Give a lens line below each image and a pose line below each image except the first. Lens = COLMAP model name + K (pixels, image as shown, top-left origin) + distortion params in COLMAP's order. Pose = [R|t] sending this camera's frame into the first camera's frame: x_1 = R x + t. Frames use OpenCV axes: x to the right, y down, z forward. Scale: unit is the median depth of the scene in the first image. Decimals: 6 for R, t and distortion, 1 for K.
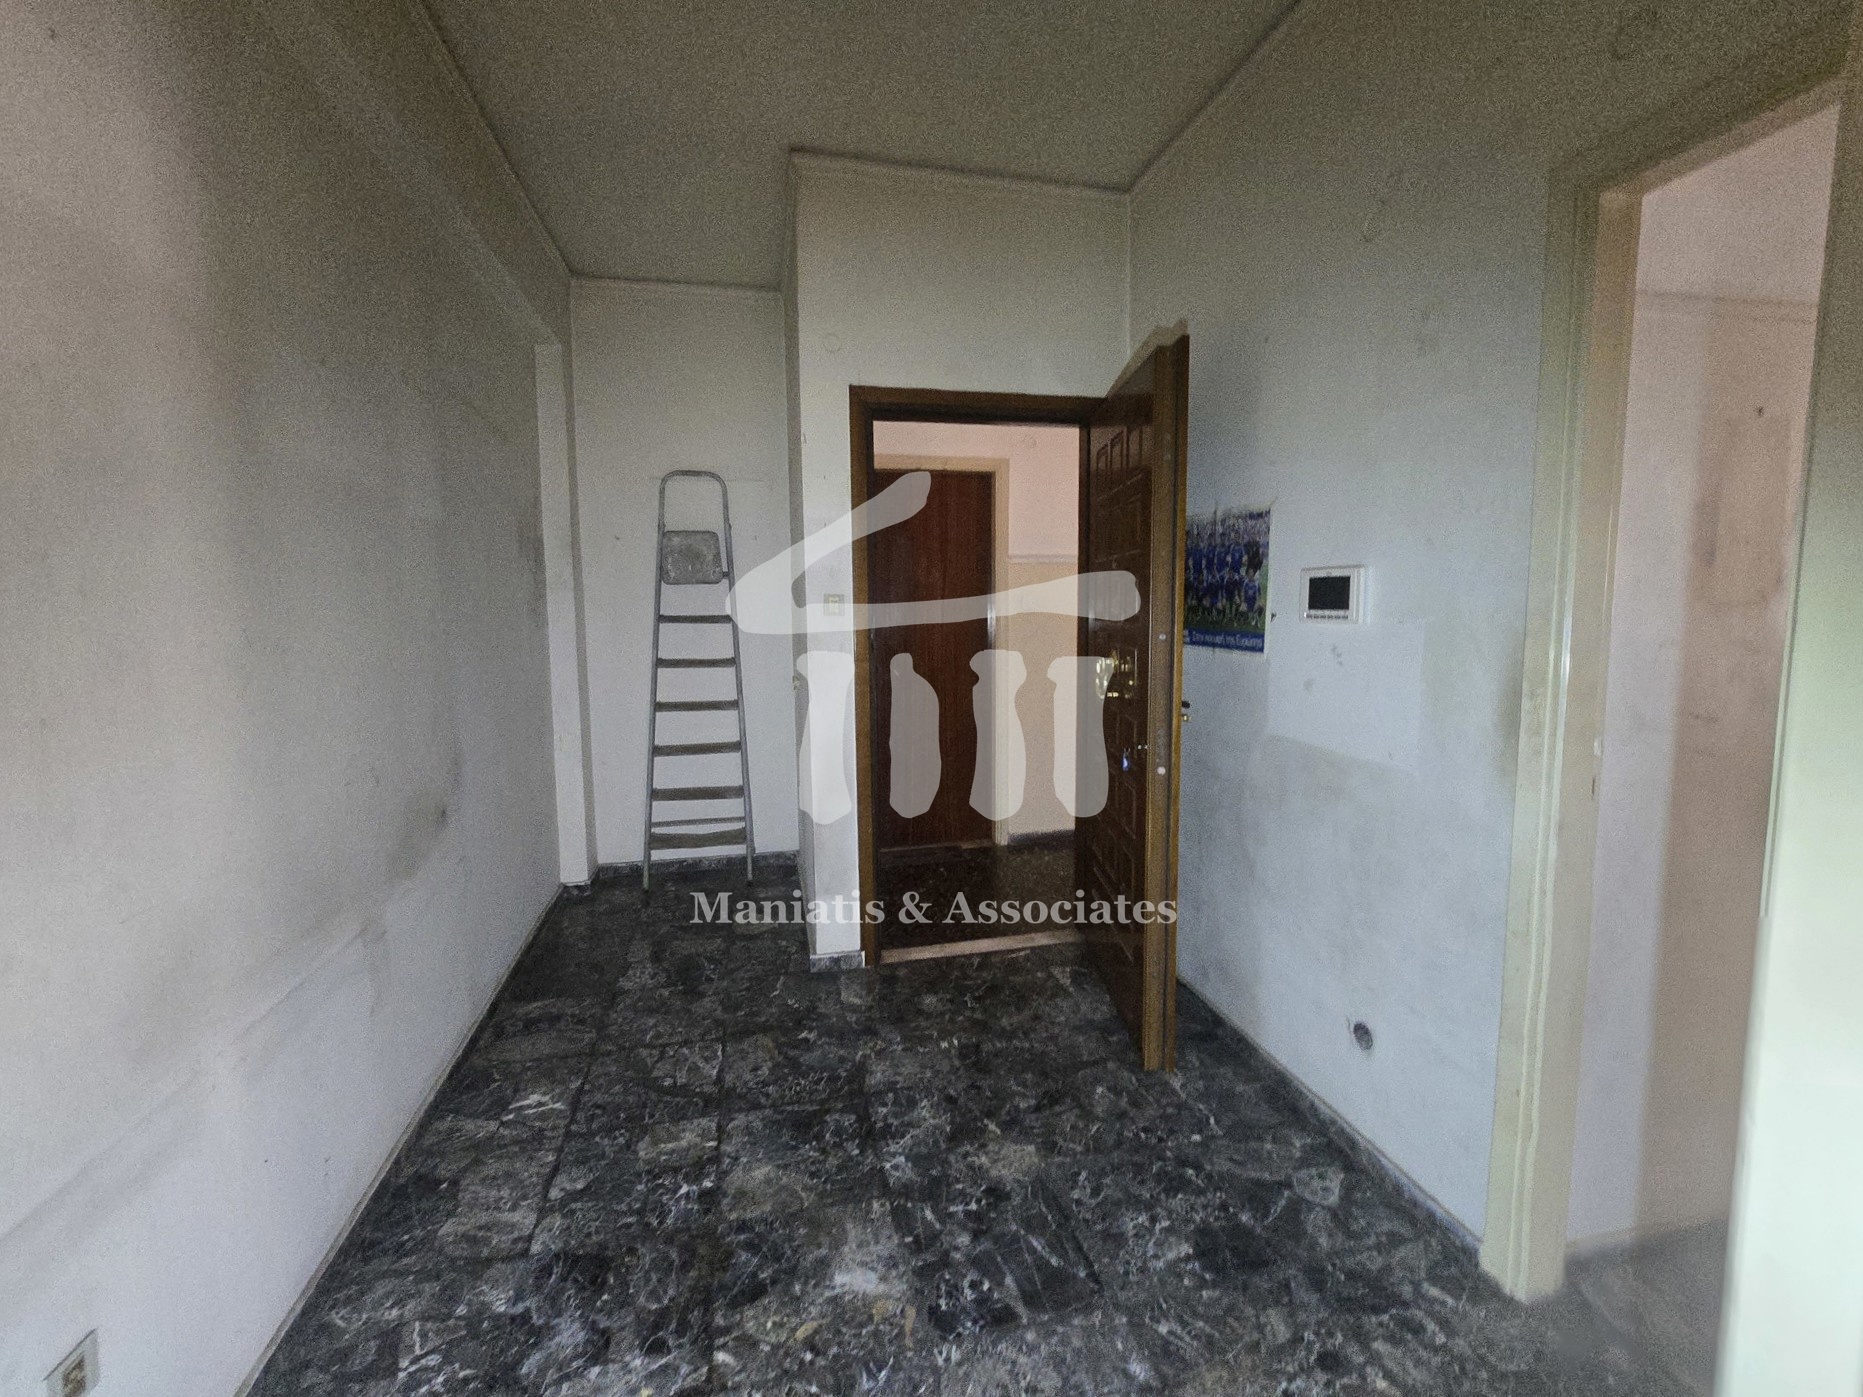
lens RADIAL K [[827.6, 0, 939.8], [0, 827.6, 694.7], [0, 0, 1]] dist [-0.004476, 0.001301]
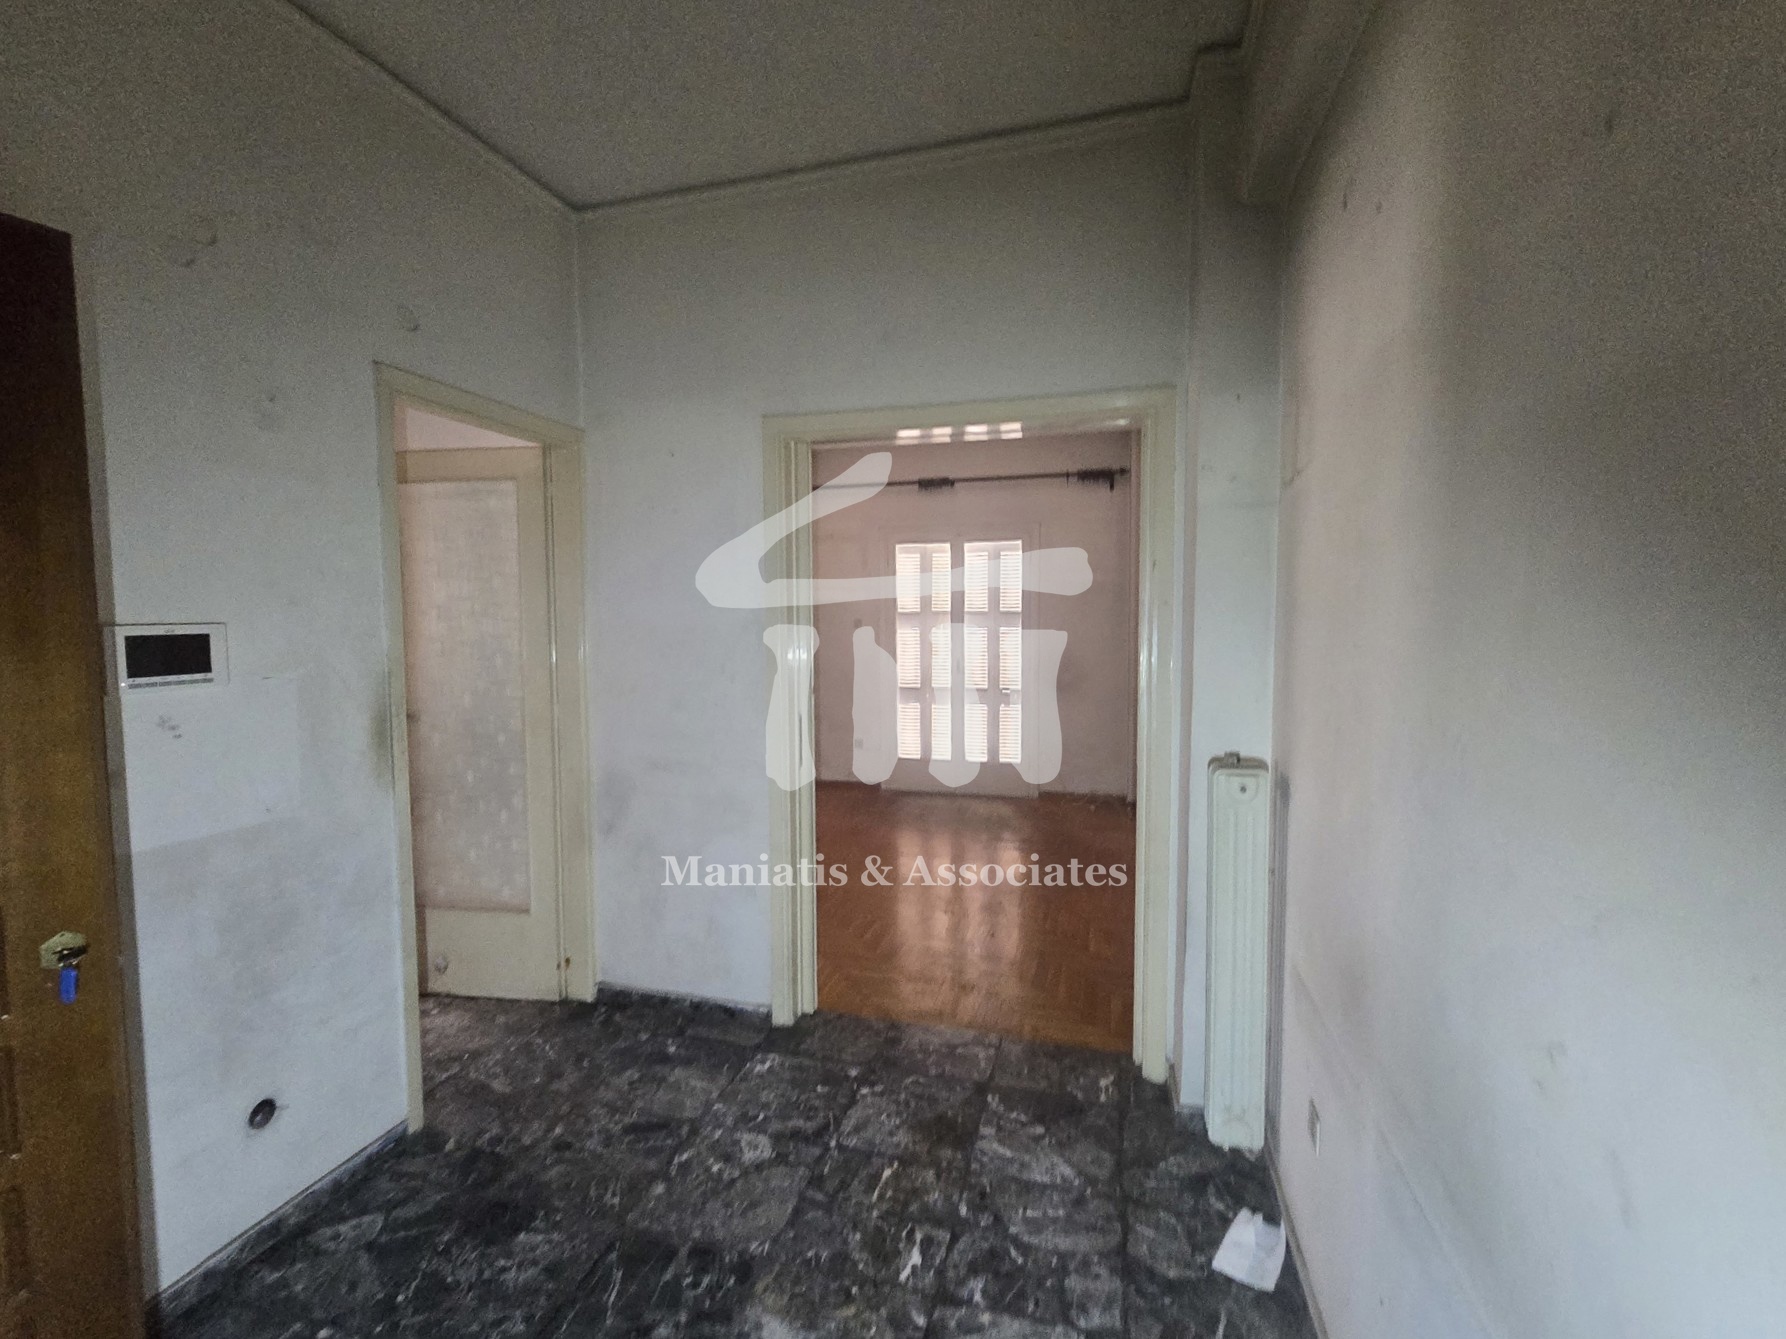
lens RADIAL K [[793.4, 0, 890.2], [0, 793.4, 657.0], [0, 0, 1]] dist [-0.004476, 0.001301]
pose [[-0.880221, -0.013948, 0.474359, -0.685779], [0.065924, 0.986283, 0.151330, -0.244539], [-0.469962, 0.164475, -0.867227, 1.701236]]
